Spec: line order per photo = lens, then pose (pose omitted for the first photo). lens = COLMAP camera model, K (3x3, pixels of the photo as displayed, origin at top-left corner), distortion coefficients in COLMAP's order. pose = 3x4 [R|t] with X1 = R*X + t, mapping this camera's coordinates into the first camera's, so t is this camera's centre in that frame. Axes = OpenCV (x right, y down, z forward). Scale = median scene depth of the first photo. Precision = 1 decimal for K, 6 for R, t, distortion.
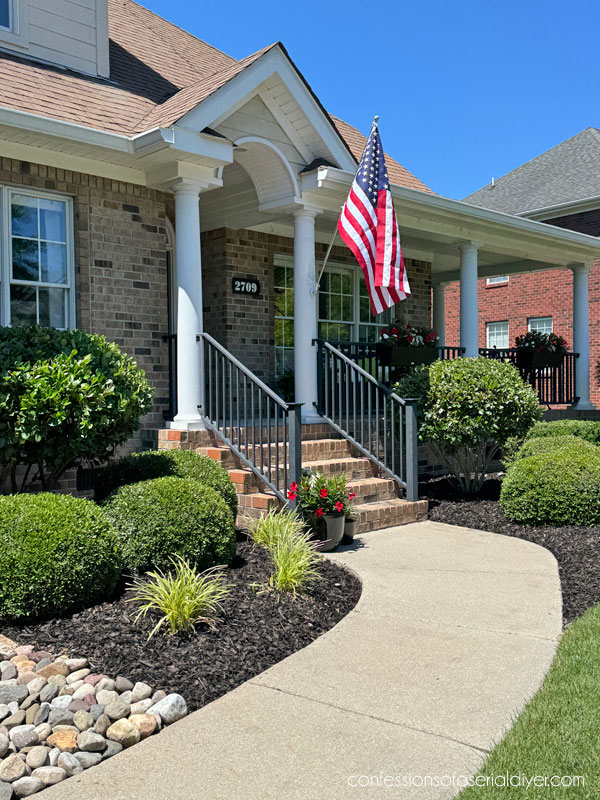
lens RADIAL K [[787.1, 0, 300.0], [0, 787.1, 400.0], [0, 0, 1]] dist [0.071932, -0.018425]
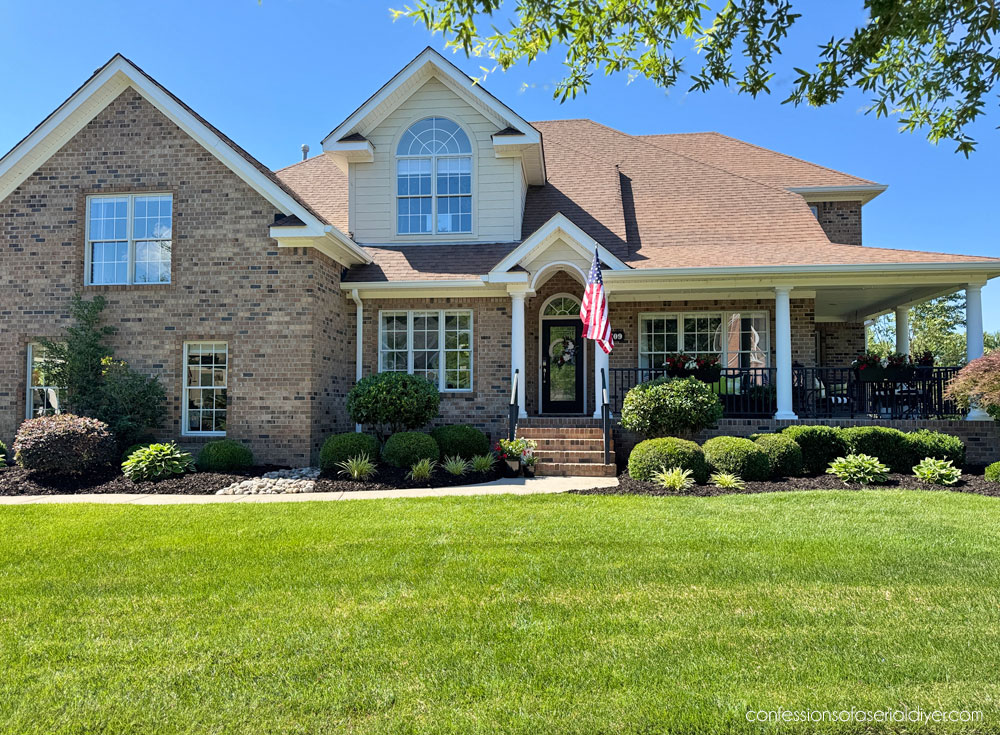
lens RADIAL K [[656.0, 0, 510.2], [0, 656.0, 387.4], [0, 0, 1]] dist [0.002851, -0.002193]
pose [[0.653195, -0.016971, -0.756999, 1.075649], [-0.015394, 0.999245, -0.035685, 0.019064], [0.757033, 0.034963, 0.652441, -0.072068]]
